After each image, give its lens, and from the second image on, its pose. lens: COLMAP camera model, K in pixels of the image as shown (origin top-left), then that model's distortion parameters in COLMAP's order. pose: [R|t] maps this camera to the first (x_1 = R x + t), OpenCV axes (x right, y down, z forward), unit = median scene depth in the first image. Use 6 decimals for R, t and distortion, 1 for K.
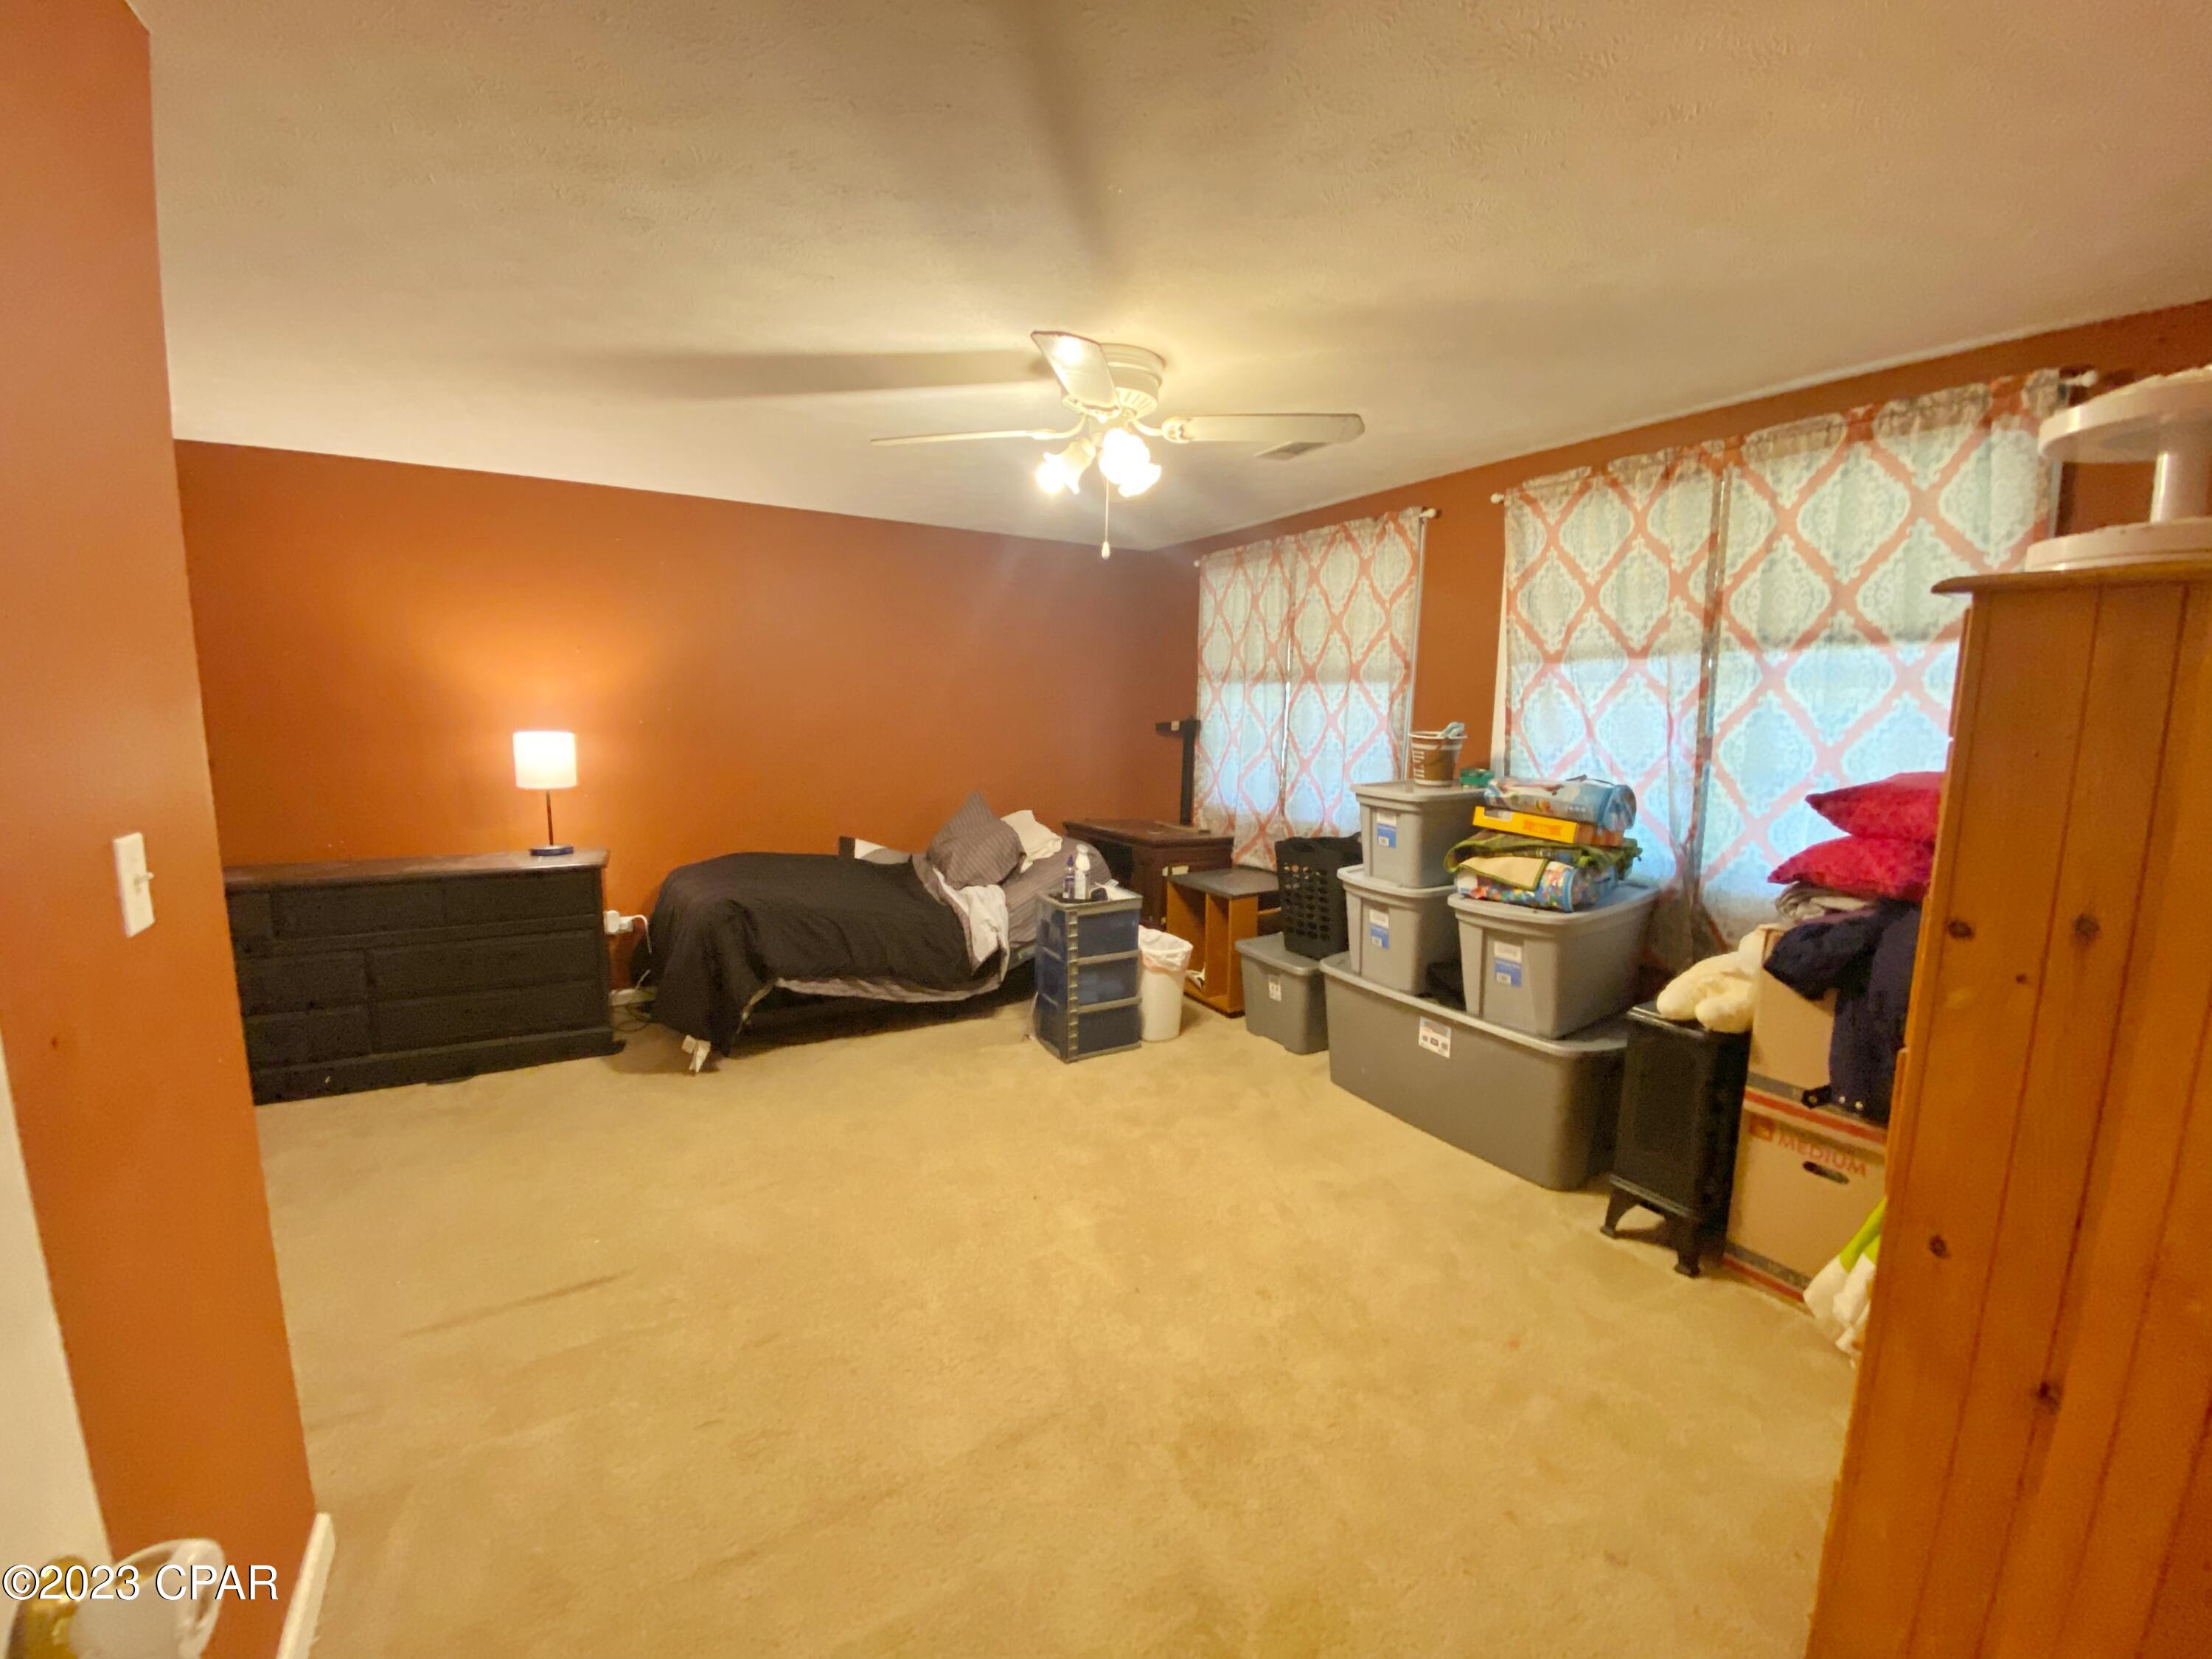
lens RADIAL K [[903.1, 0, 1101.3], [0, 903.1, 822.8], [0, 0, 1]] dist [0.034058, -0.027578]
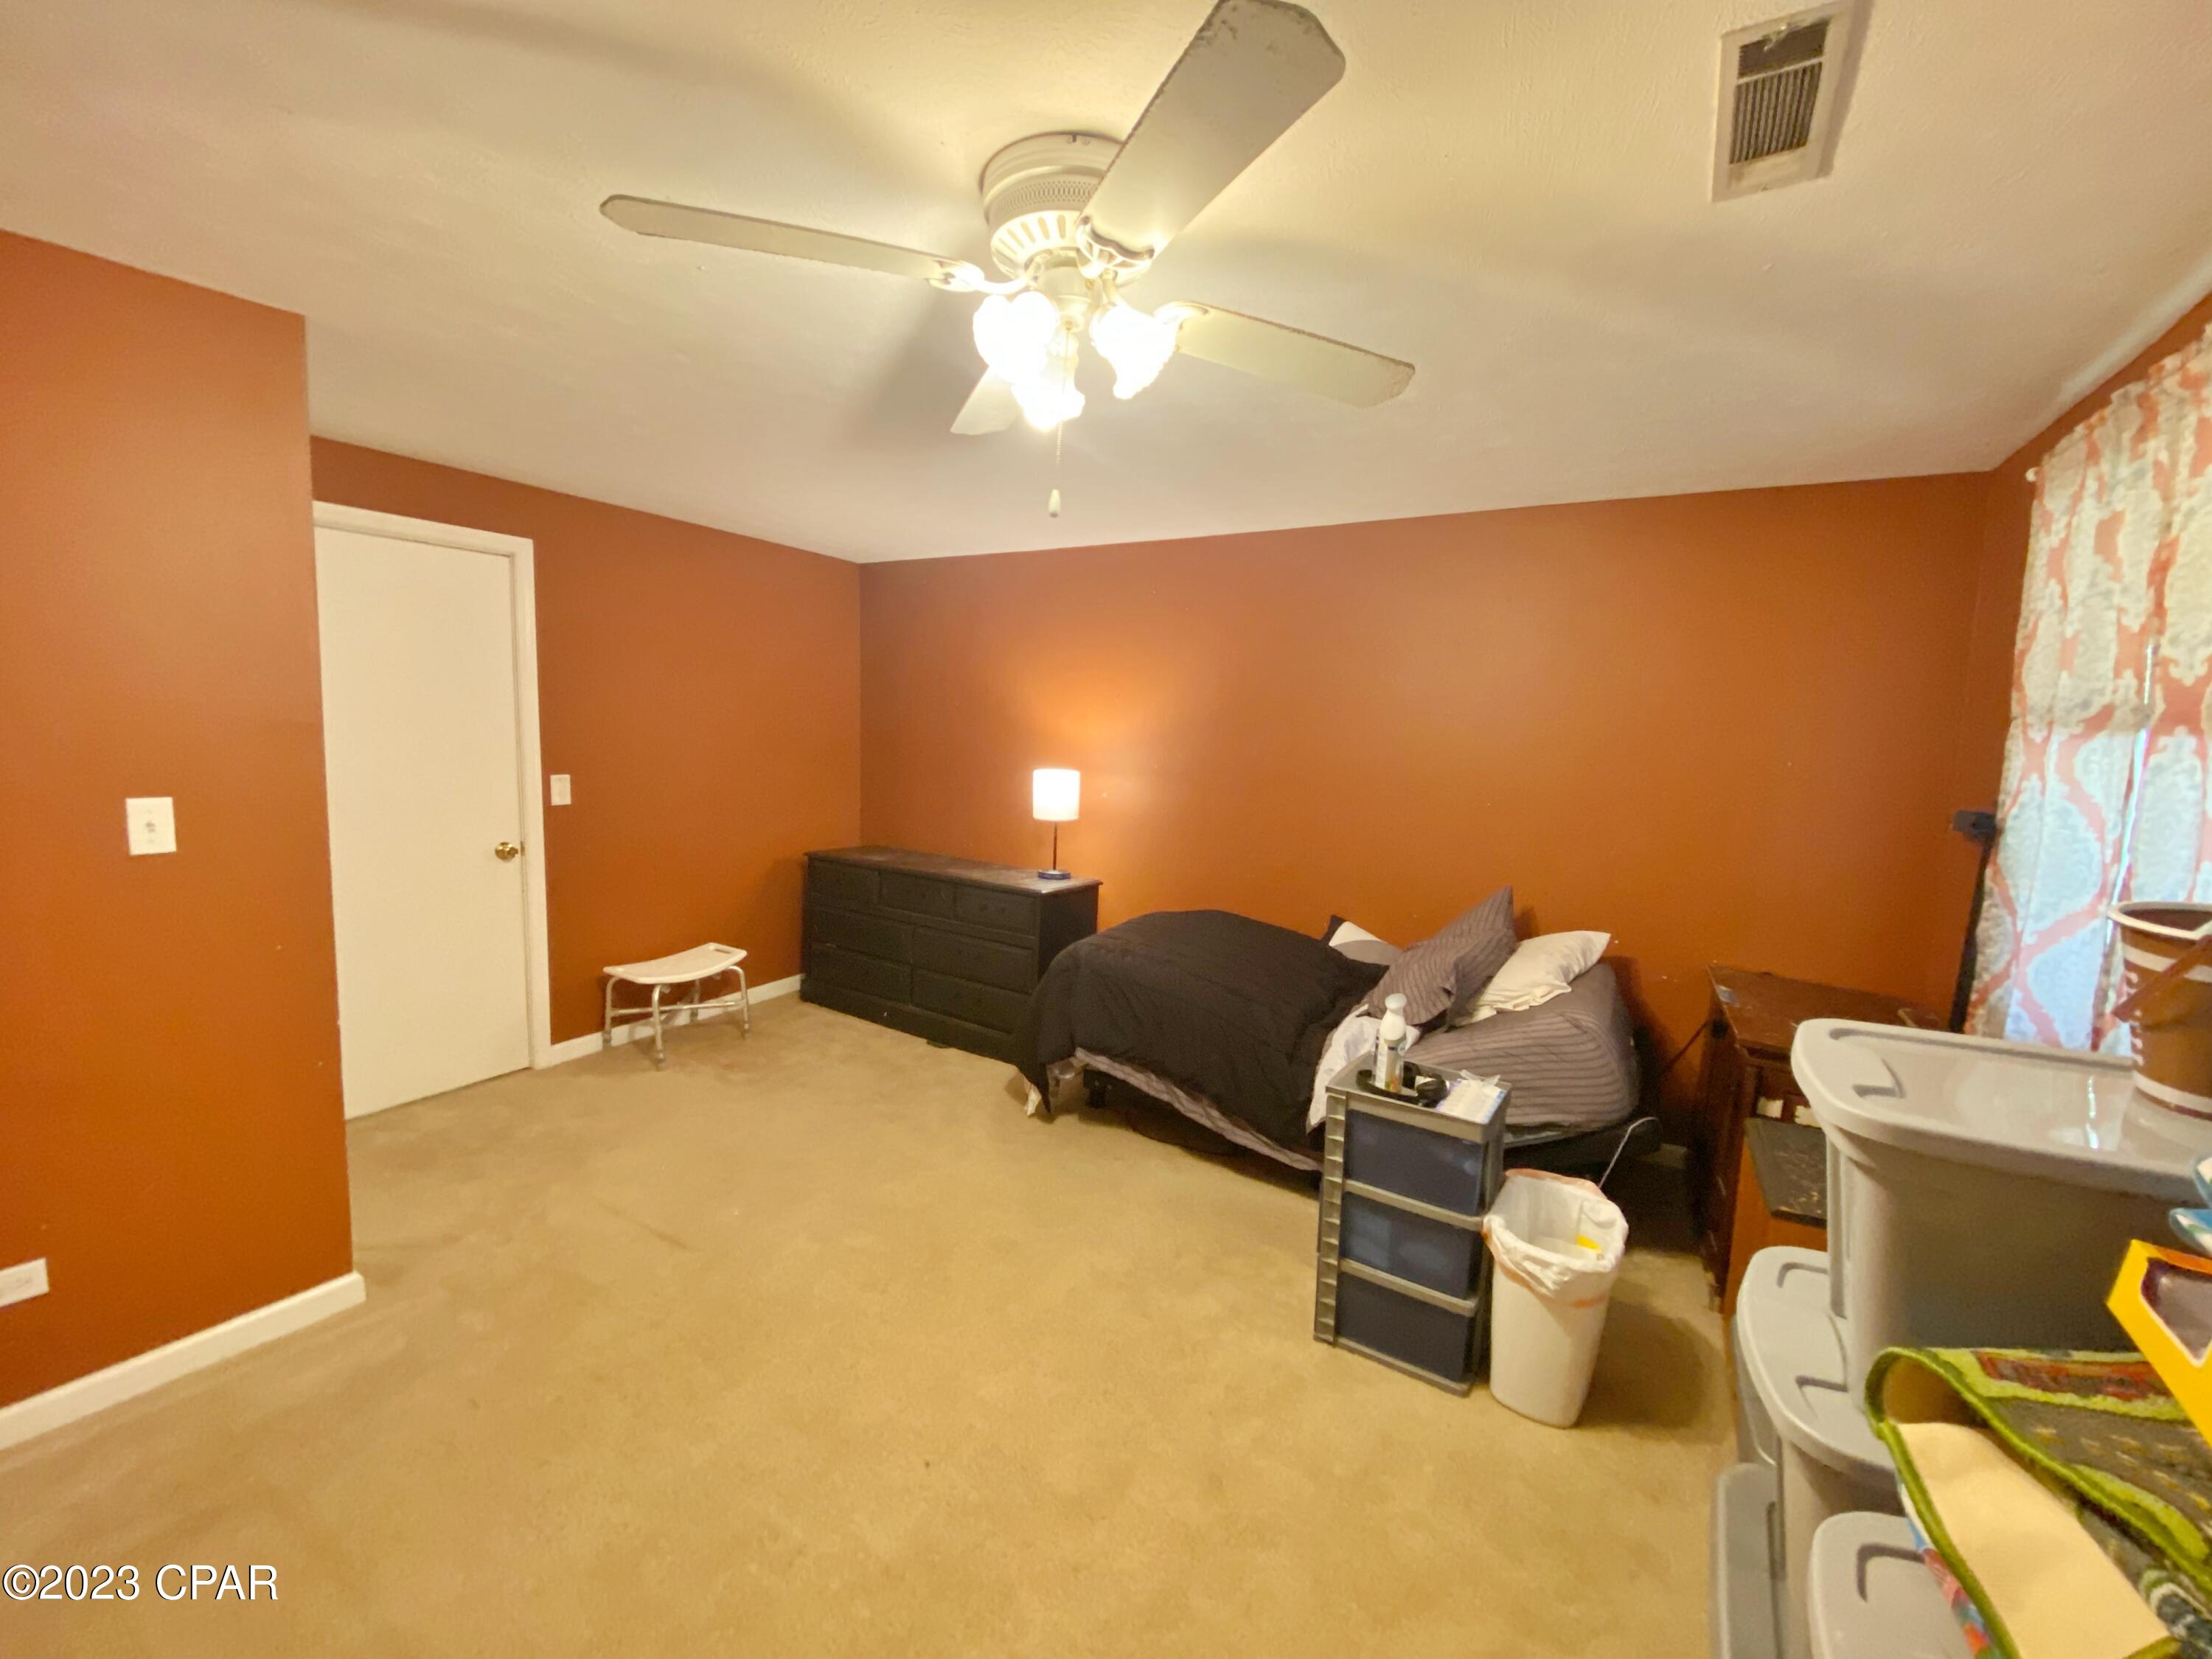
lens RADIAL K [[903.1, 0, 1101.3], [0, 903.1, 822.8], [0, 0, 1]] dist [0.034058, -0.027578]
pose [[0.491875, 0.100327, -0.864866, 0.367068], [-0.154620, 0.987615, 0.026629, -0.067142], [0.856827, 0.120627, 0.501296, 0.500224]]
